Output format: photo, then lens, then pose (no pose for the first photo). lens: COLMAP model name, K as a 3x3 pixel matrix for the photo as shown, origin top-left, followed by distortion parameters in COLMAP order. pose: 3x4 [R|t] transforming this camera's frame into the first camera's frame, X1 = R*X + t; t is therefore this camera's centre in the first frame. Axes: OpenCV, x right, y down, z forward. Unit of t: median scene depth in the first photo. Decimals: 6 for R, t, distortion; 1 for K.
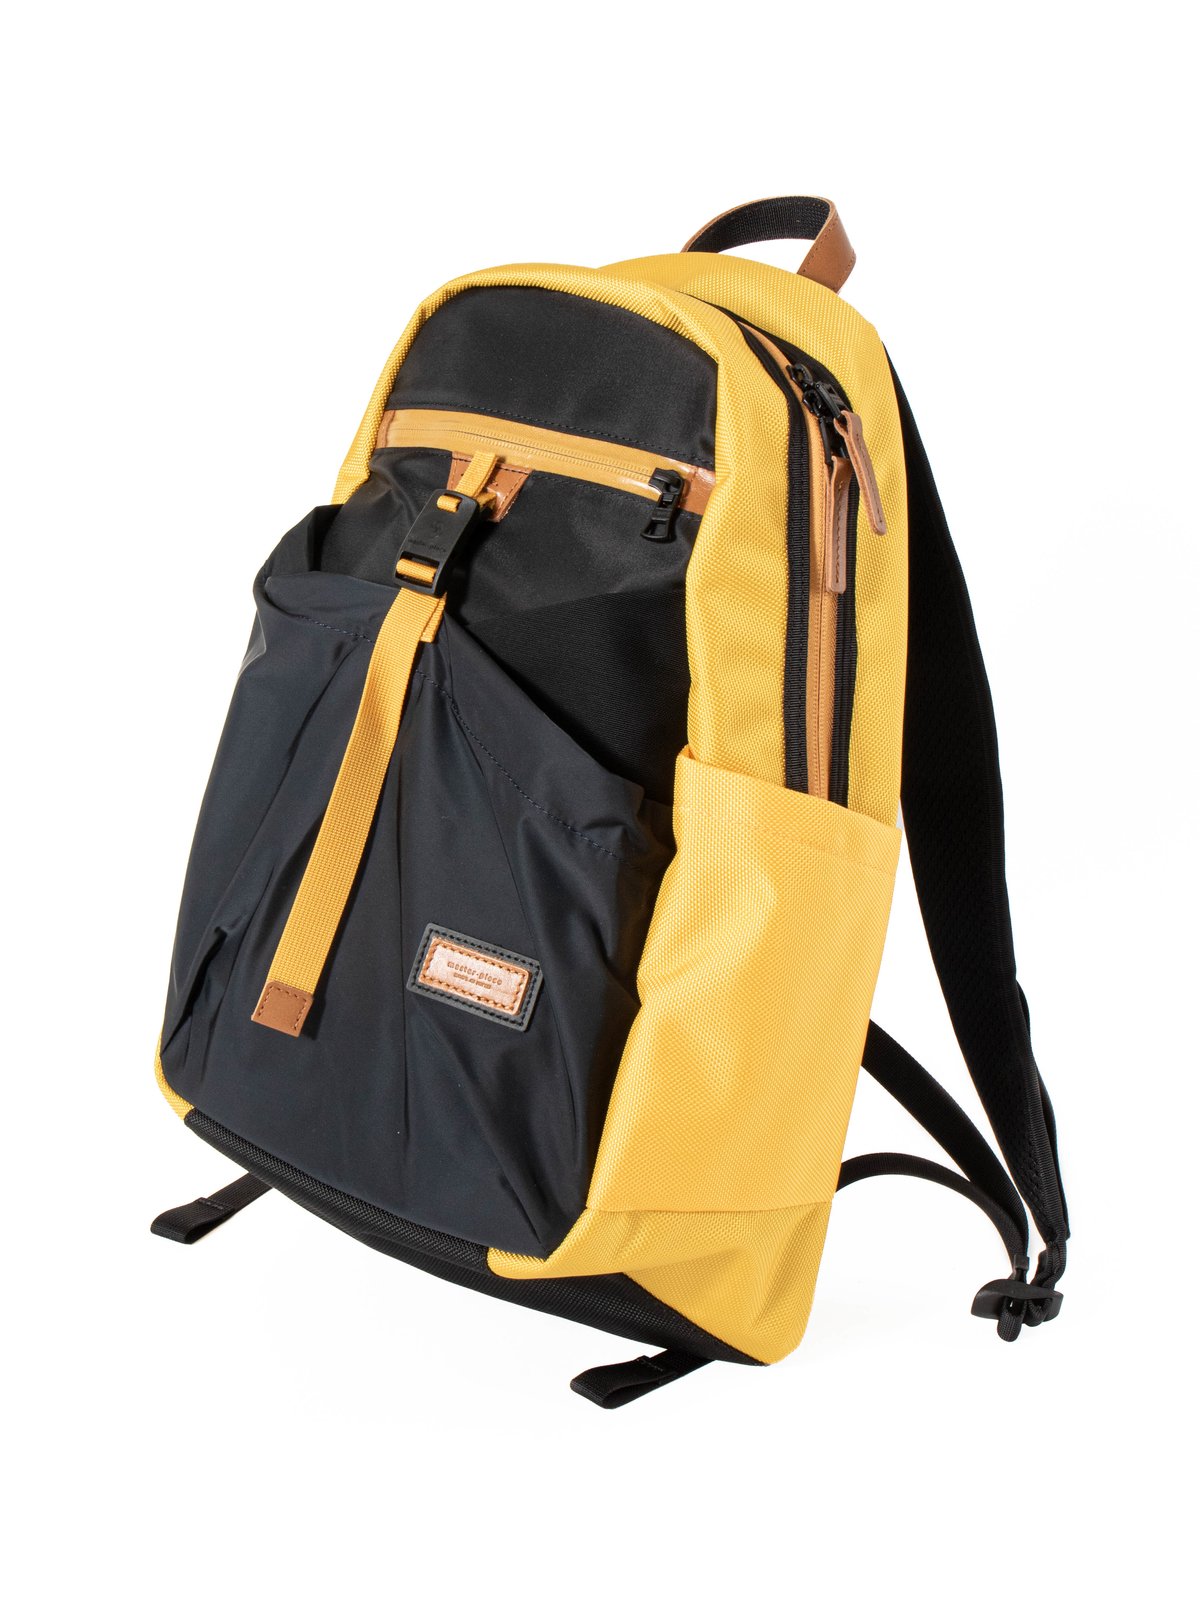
lens RADIAL K [[2145.1, 0, 595.8], [0, 2145.1, 789.2], [0, 0, 1]] dist [0.025680, 0.000000]
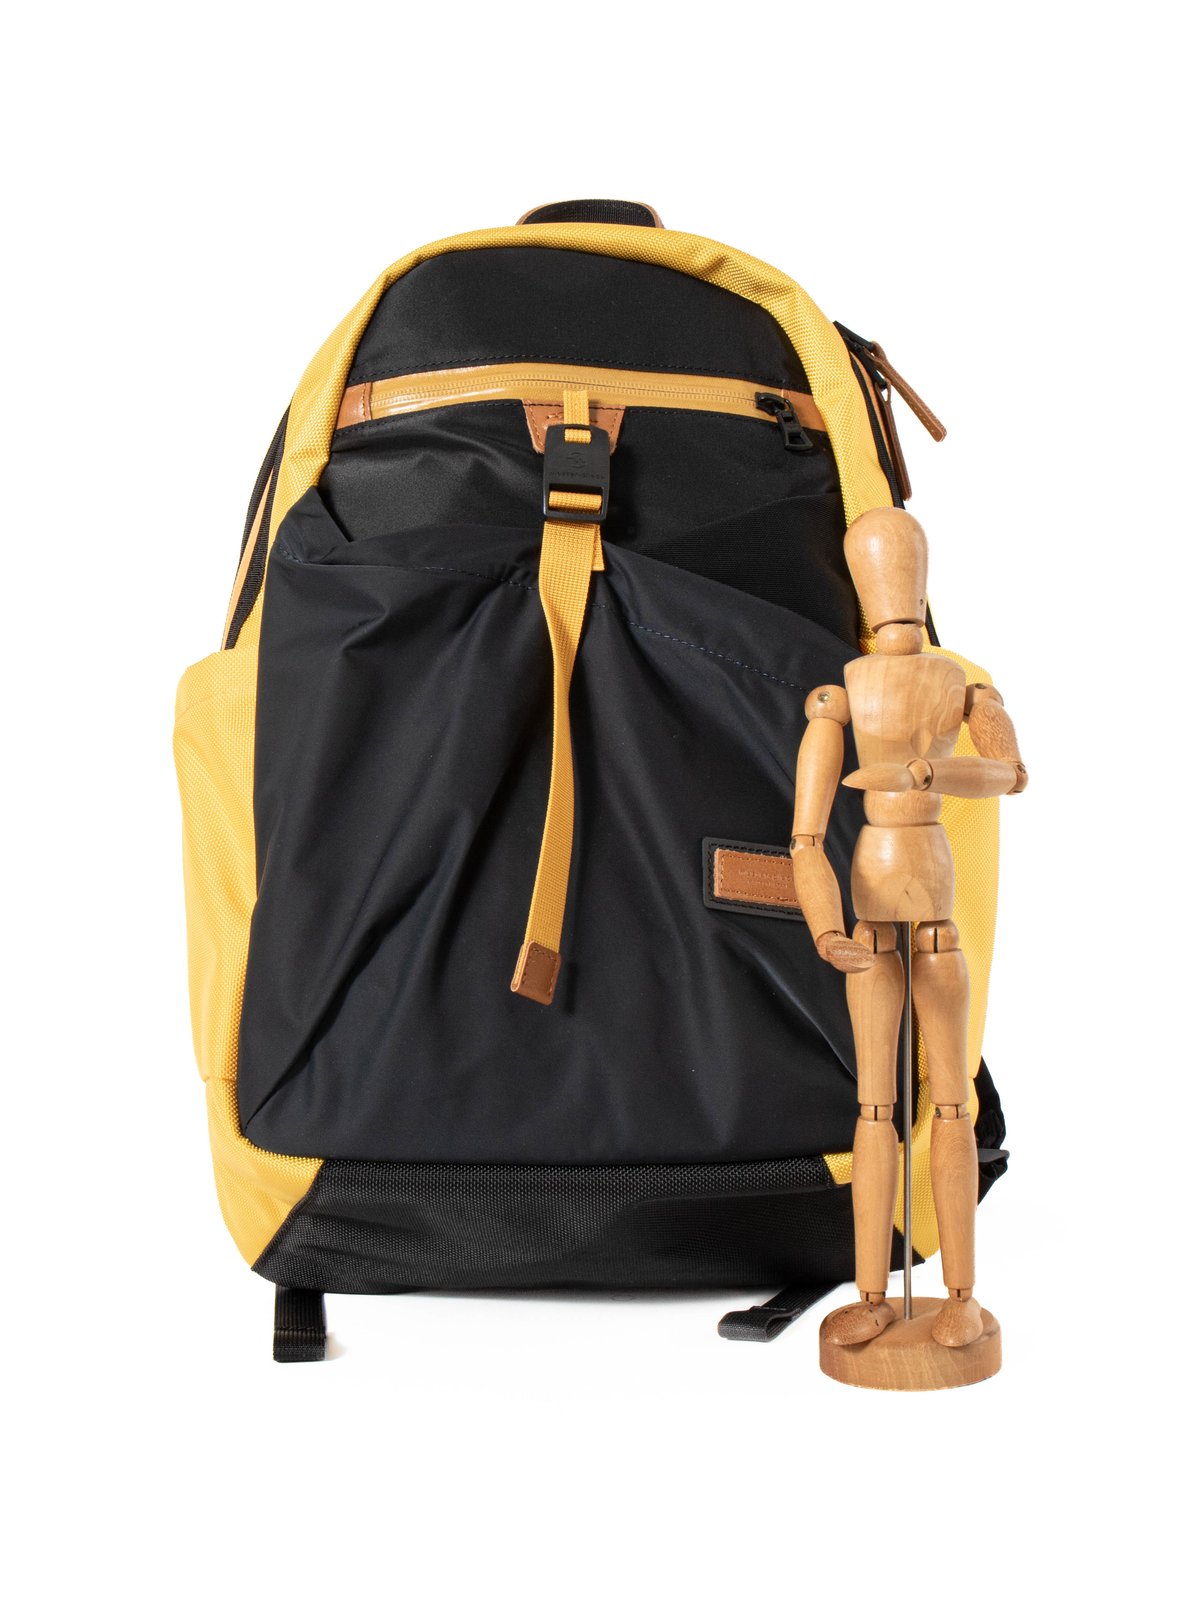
lens RADIAL K [[2145.1, 0, 601.9], [0, 2145.1, 808.2], [0, 0, 1]] dist [0.025680, 0.000000]
pose [[0.751652, -0.117896, 0.648938, -0.703470], [0.211662, 0.974972, -0.068036, 0.100021], [-0.624675, 0.188495, 0.757793, 0.272727]]
